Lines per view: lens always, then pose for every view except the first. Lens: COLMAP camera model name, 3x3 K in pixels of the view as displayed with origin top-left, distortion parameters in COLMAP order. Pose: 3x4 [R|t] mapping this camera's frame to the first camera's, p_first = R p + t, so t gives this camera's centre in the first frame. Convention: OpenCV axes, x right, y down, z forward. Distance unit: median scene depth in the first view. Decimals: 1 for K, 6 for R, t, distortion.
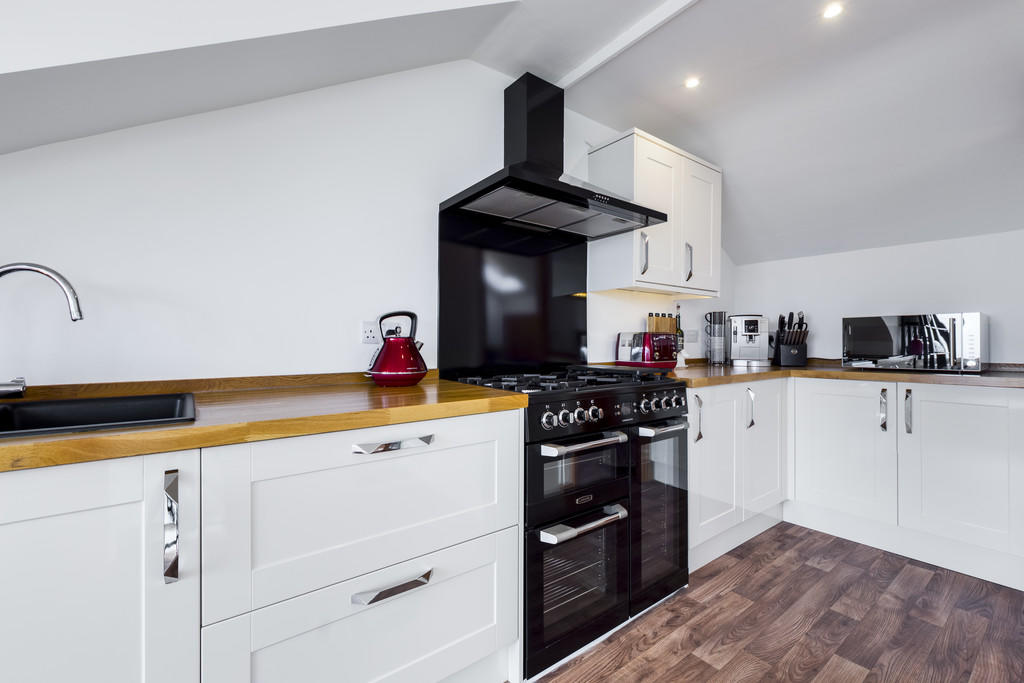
lens RADIAL K [[431.2, 0, 512.0], [0, 431.2, 341.5], [0, 0, 1]] dist [-0.000011, -0.000019]
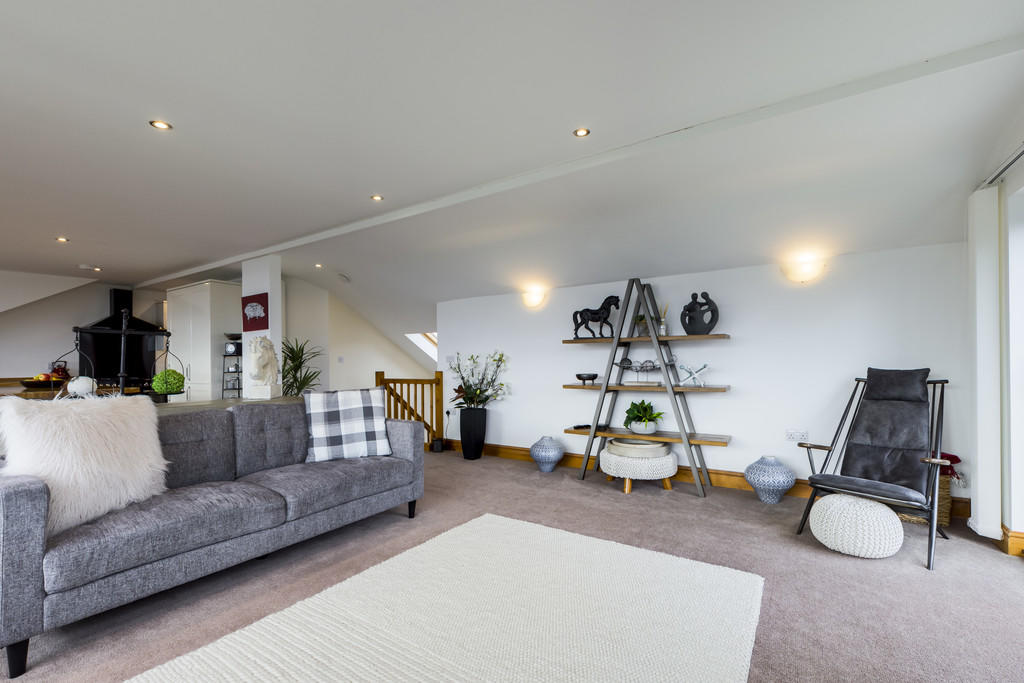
lens RADIAL K [[440.5, 0, 513.7], [0, 440.5, 362.5], [0, 0, 1]] dist [-0.000544, -0.000036]
pose [[0.936991, -0.010744, 0.349190, 1.672982], [0.011105, 0.999938, 0.000968, -0.009560], [-0.349178, 0.002971, 0.937052, -3.167079]]
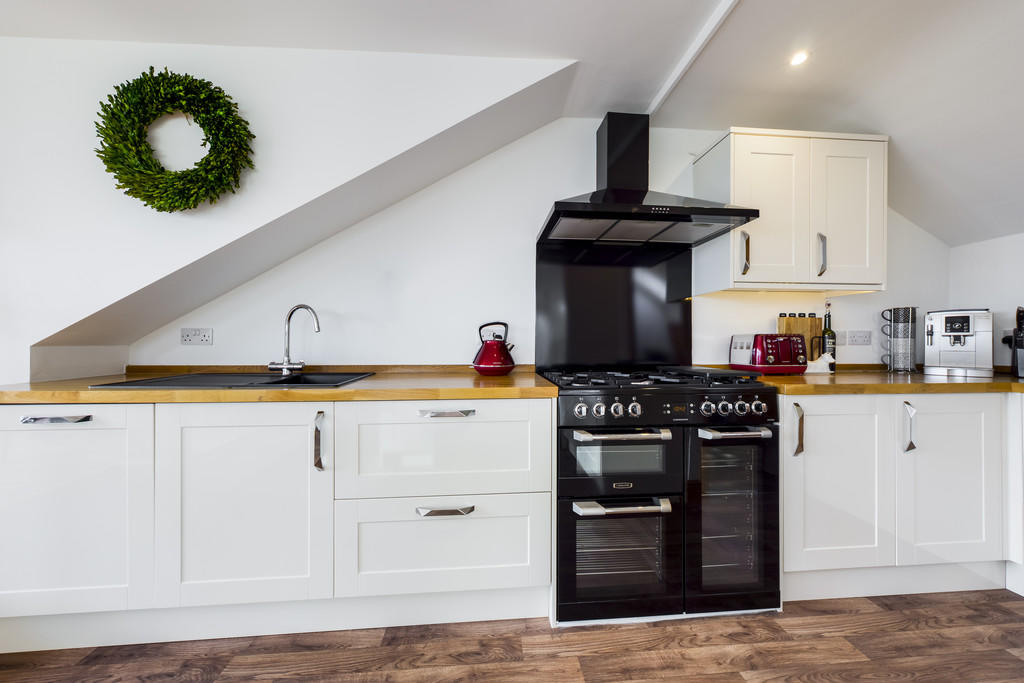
lens RADIAL K [[354.6, 0, 512.0], [0, 354.6, 341.5], [0, 0, 1]] dist [-0.000389, -0.000102]
pose [[0.847125, -0.002090, -0.531390, 0.304990], [-0.001139, 0.999983, -0.005750, -0.000059], [0.531393, 0.005476, 0.847108, 0.052056]]
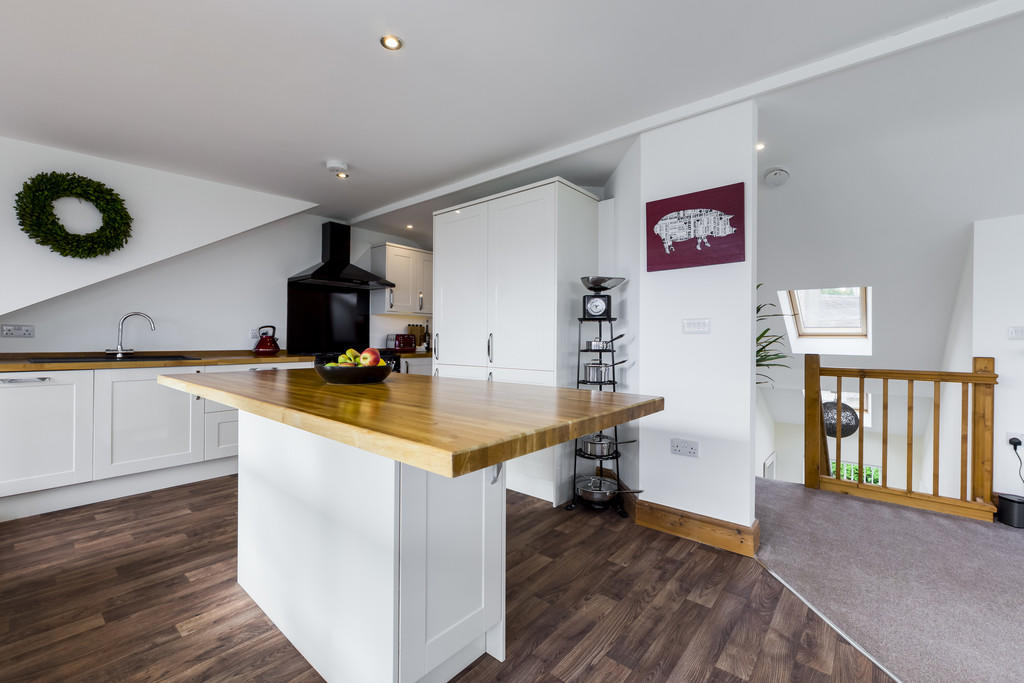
lens RADIAL K [[431.2, 0, 512.0], [0, 431.2, 341.5], [0, 0, 1]] dist [-0.000011, -0.000019]
pose [[0.975330, 0.006019, 0.220668, 0.450963], [-0.007587, 0.999952, 0.006256, -0.003635], [-0.220620, -0.007776, 0.975329, -1.387071]]
